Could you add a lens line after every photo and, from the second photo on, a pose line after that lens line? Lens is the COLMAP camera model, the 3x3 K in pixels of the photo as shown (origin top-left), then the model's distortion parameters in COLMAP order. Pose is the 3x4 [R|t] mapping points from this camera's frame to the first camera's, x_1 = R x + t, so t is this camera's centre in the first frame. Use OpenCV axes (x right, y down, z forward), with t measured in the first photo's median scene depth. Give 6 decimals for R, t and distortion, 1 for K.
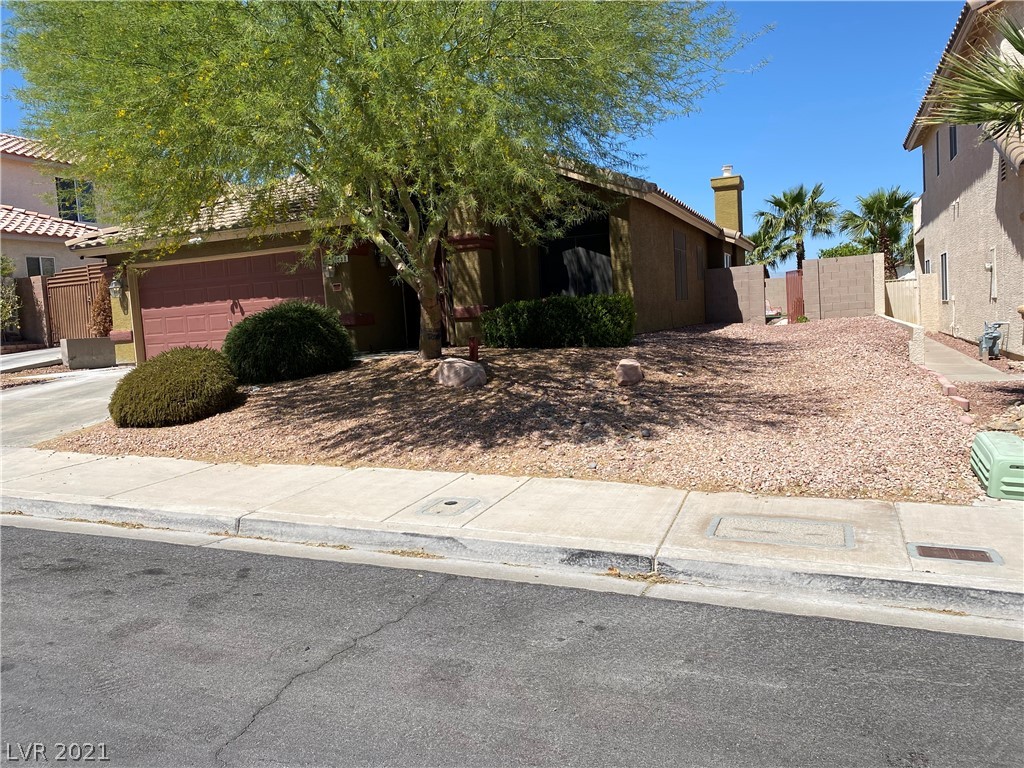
lens RADIAL K [[786.2, 0, 512.7], [0, 786.2, 383.8], [0, 0, 1]] dist [0.032561, -0.019584]
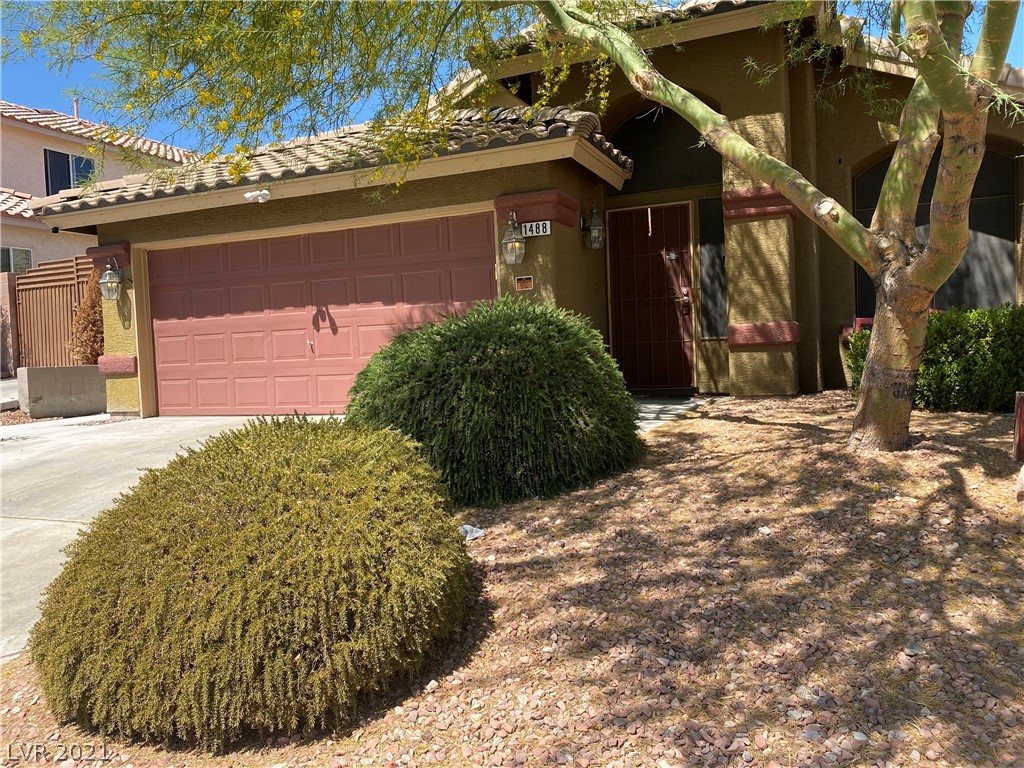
lens RADIAL K [[786.2, 0, 511.2], [0, 786.2, 384.4], [0, 0, 1]] dist [0.032561, -0.019584]
pose [[0.999774, 0.020026, -0.007096, -0.209641], [-0.020269, 0.999146, -0.036005, -0.032759], [0.006369, 0.036141, 0.999326, 0.440325]]
